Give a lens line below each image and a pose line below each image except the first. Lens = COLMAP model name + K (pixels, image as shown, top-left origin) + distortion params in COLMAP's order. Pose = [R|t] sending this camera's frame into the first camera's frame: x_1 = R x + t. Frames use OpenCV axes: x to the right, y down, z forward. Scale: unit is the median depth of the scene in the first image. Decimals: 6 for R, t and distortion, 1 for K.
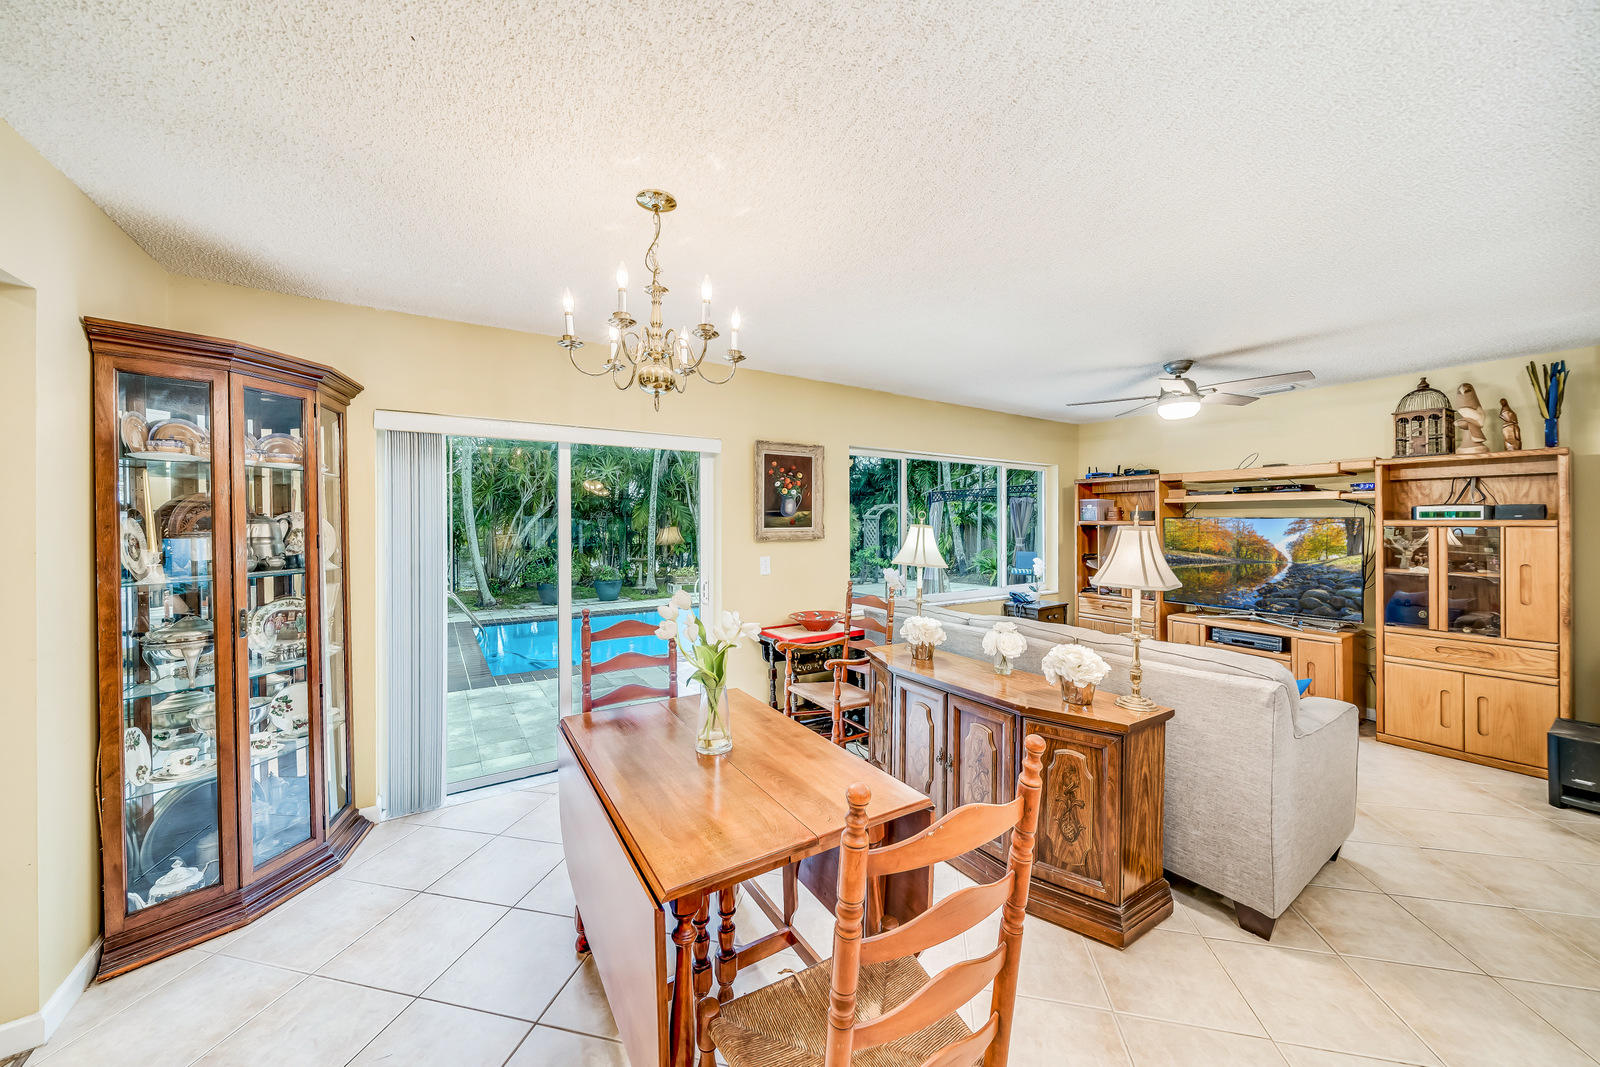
lens RADIAL K [[562.4, 0, 805.3], [0, 562.4, 526.0], [0, 0, 1]] dist [-0.010702, 0.000495]
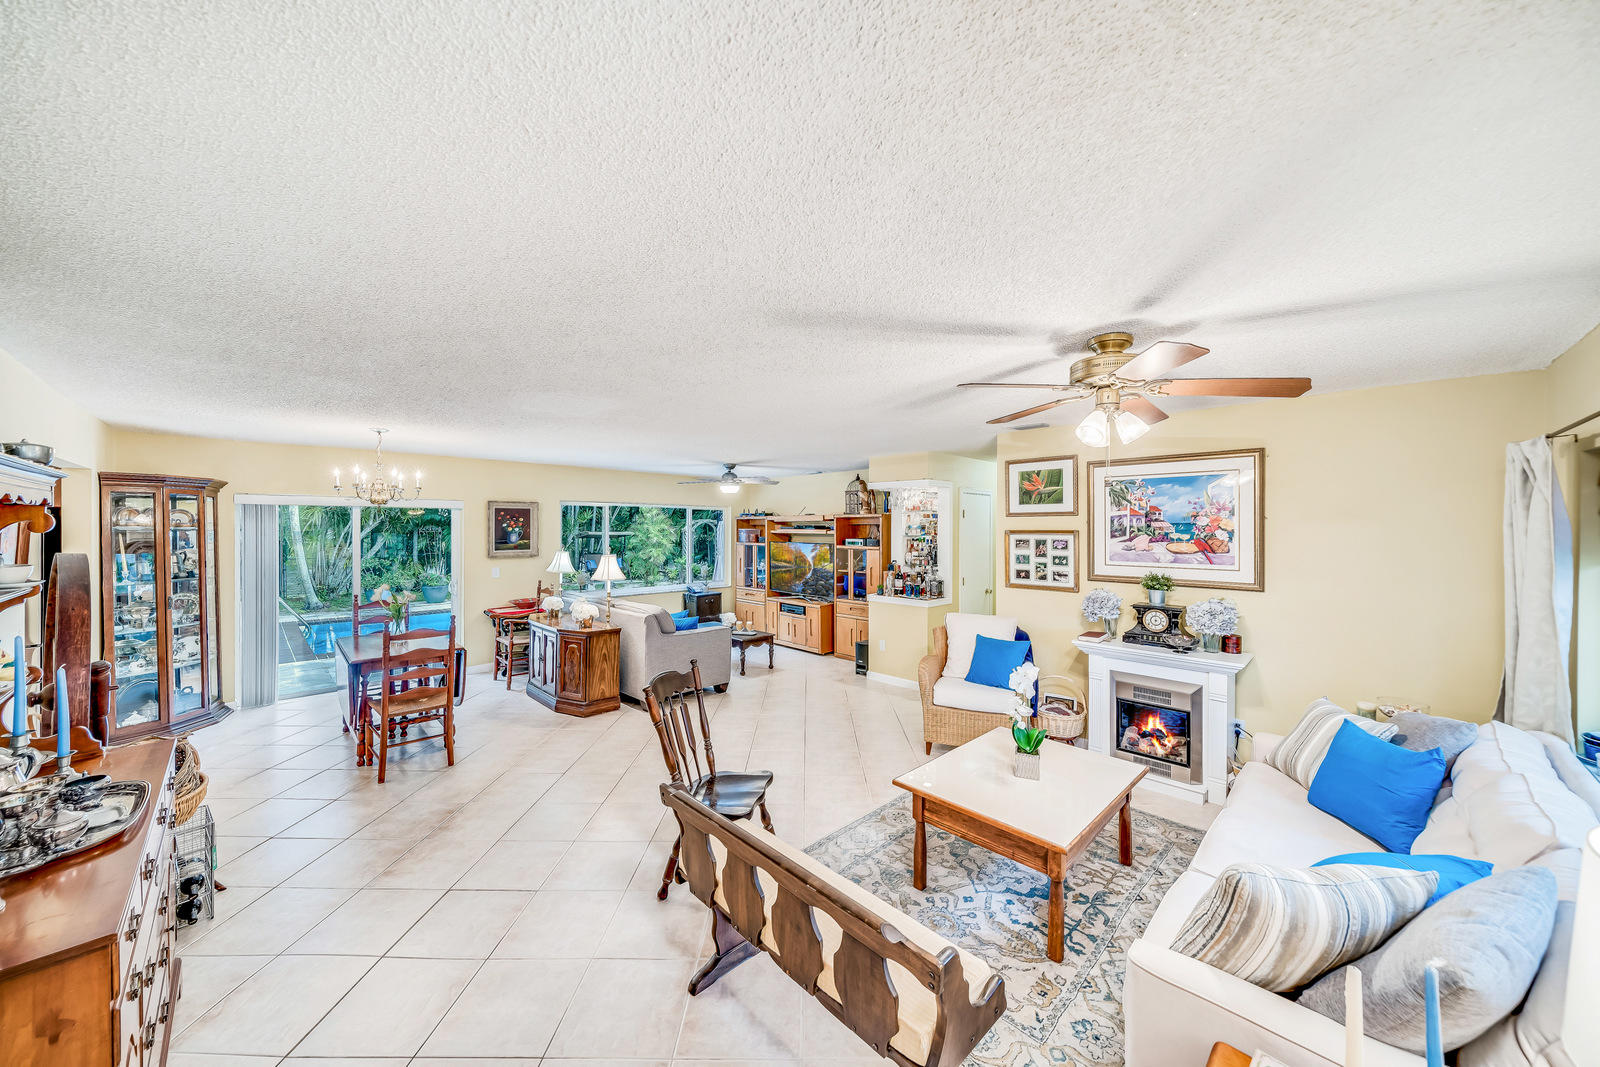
lens RADIAL K [[562.4, 0, 827.5], [0, 562.4, 529.0], [0, 0, 1]] dist [-0.010702, 0.000495]
pose [[0.976198, 0.001578, 0.216877, 0.535950], [-0.001088, 0.999997, -0.002380, -0.059080], [-0.216880, 0.002087, 0.976196, -0.870742]]
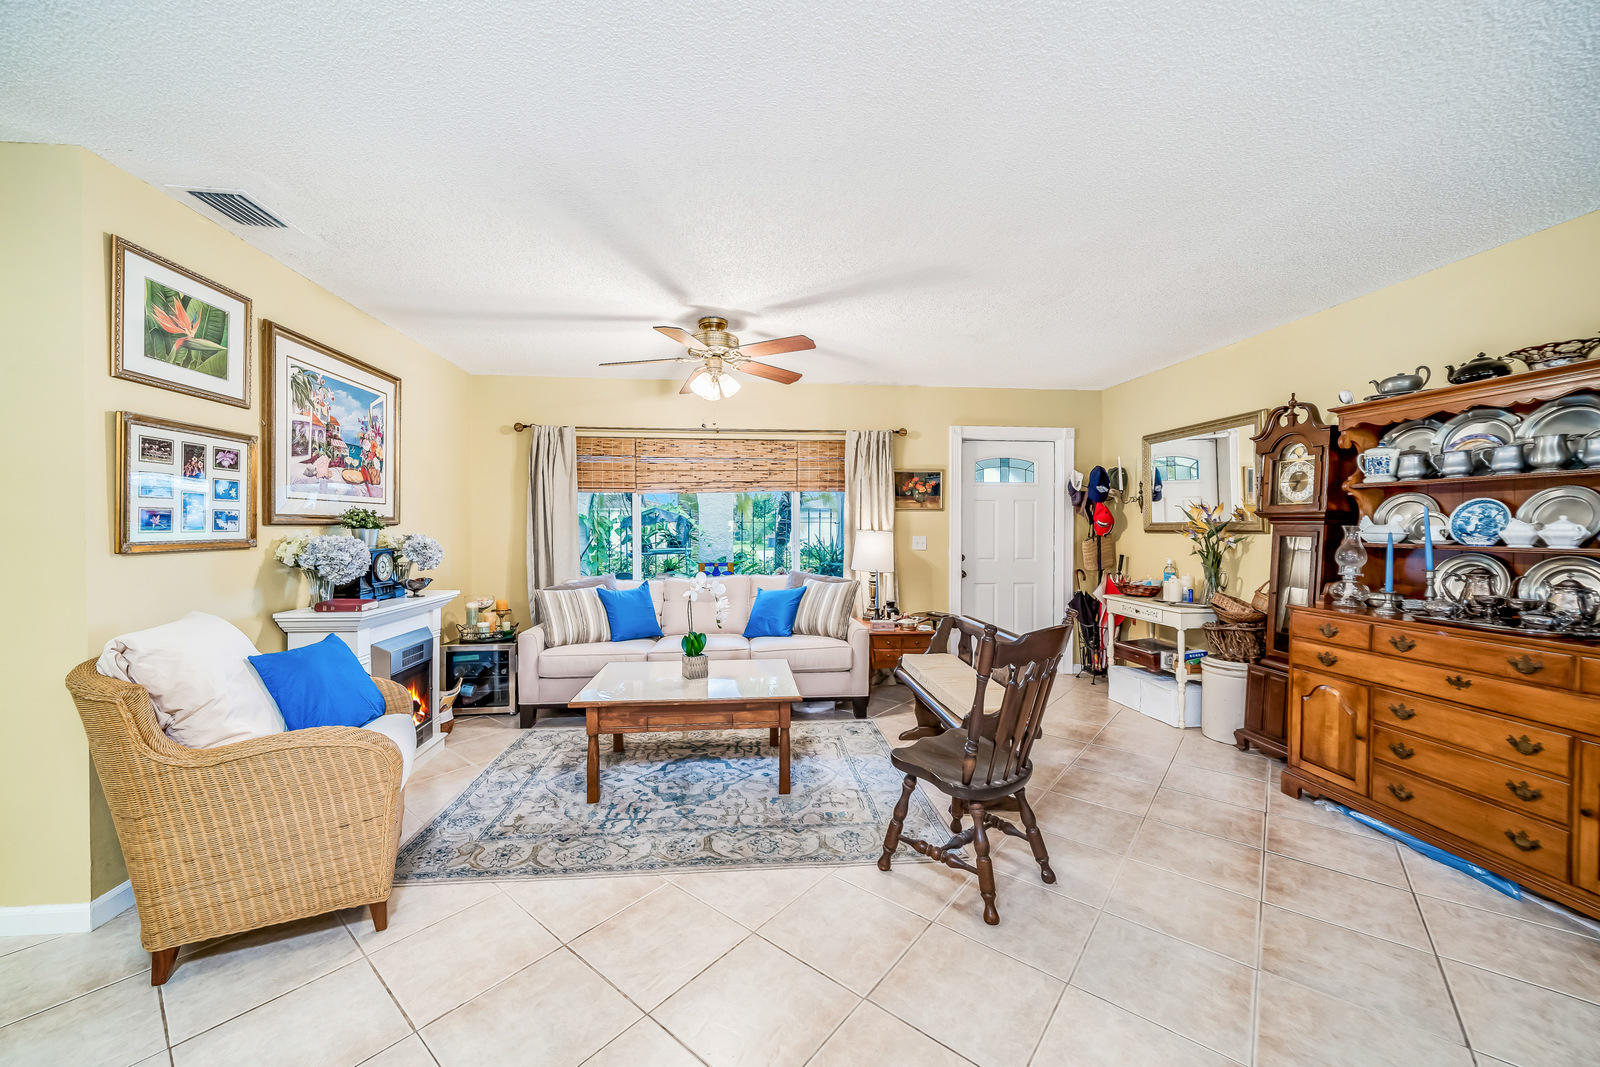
lens RADIAL K [[582.6, 0, 801.2], [0, 582.6, 531.6], [0, 0, 1]] dist [-0.002612, 0.000067]
pose [[-0.886321, -0.005809, 0.463034, 0.433523], [0.002541, 0.999845, 0.017408, 0.036099], [-0.463064, 0.016606, -0.886169, 0.401323]]
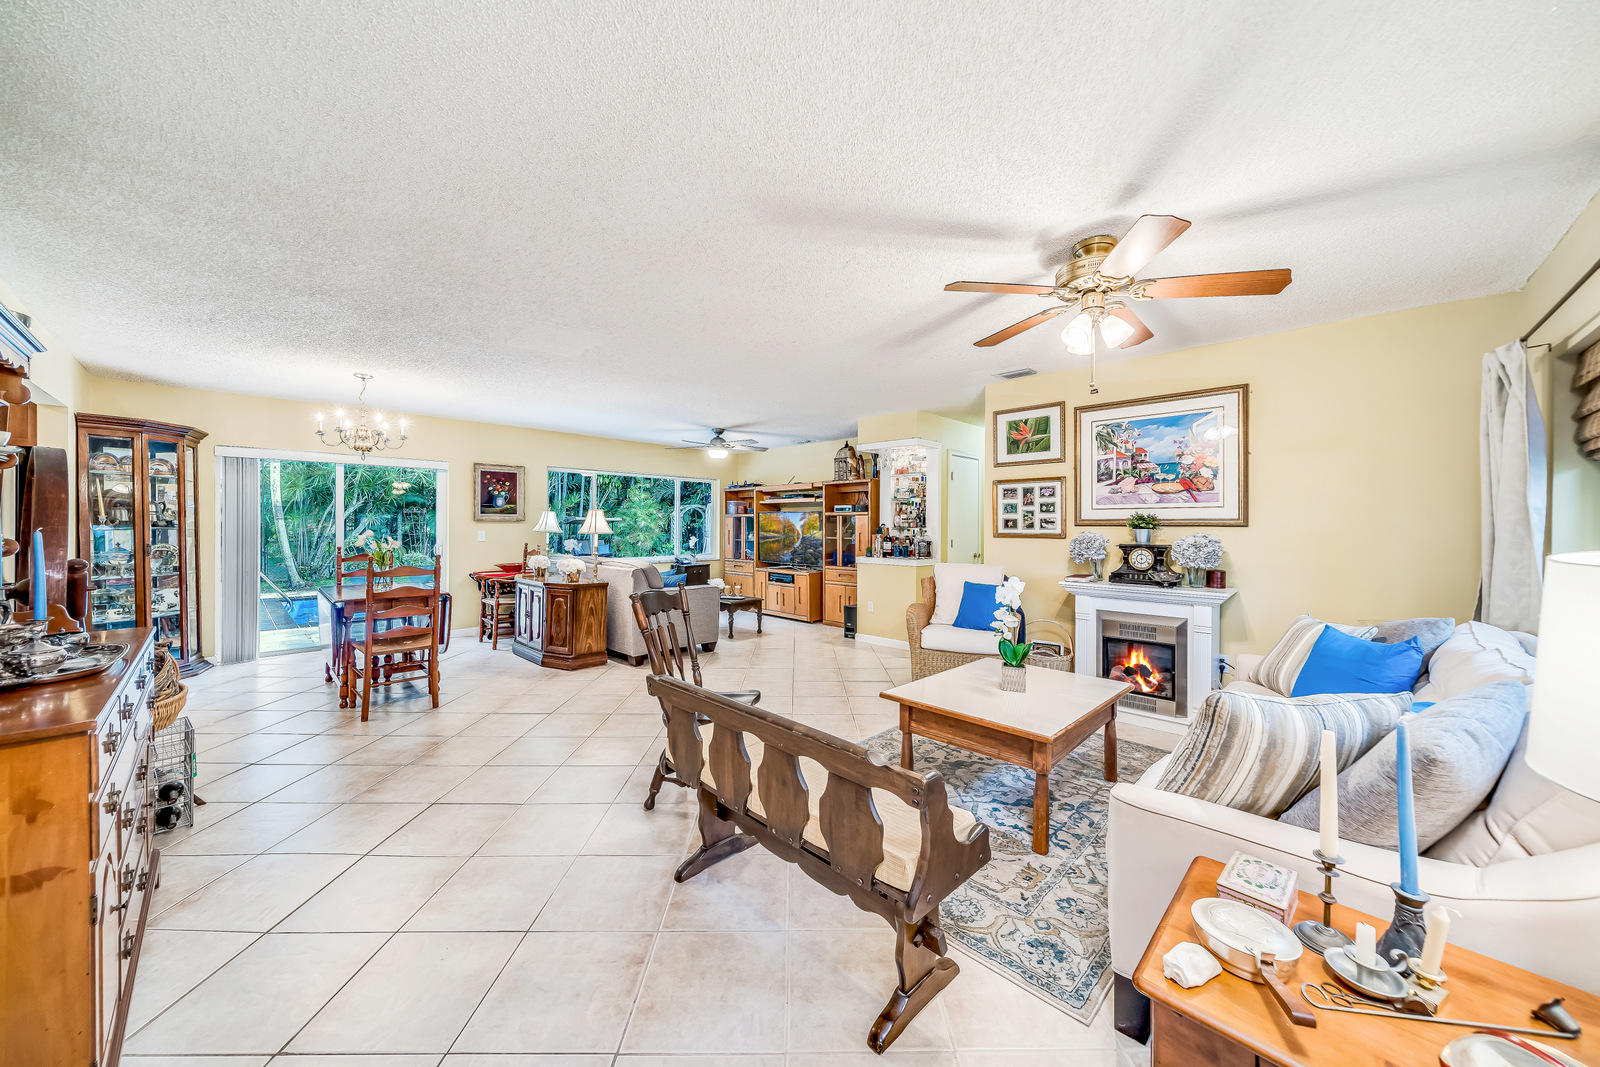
lens RADIAL K [[562.4, 0, 824.9], [0, 562.4, 531.3], [0, 0, 1]] dist [-0.010702, 0.000495]
pose [[0.973136, 0.001716, 0.230226, 0.538445], [-0.002132, 0.999997, 0.001560, 0.049586], [-0.230222, -0.002009, 0.973136, -0.872397]]
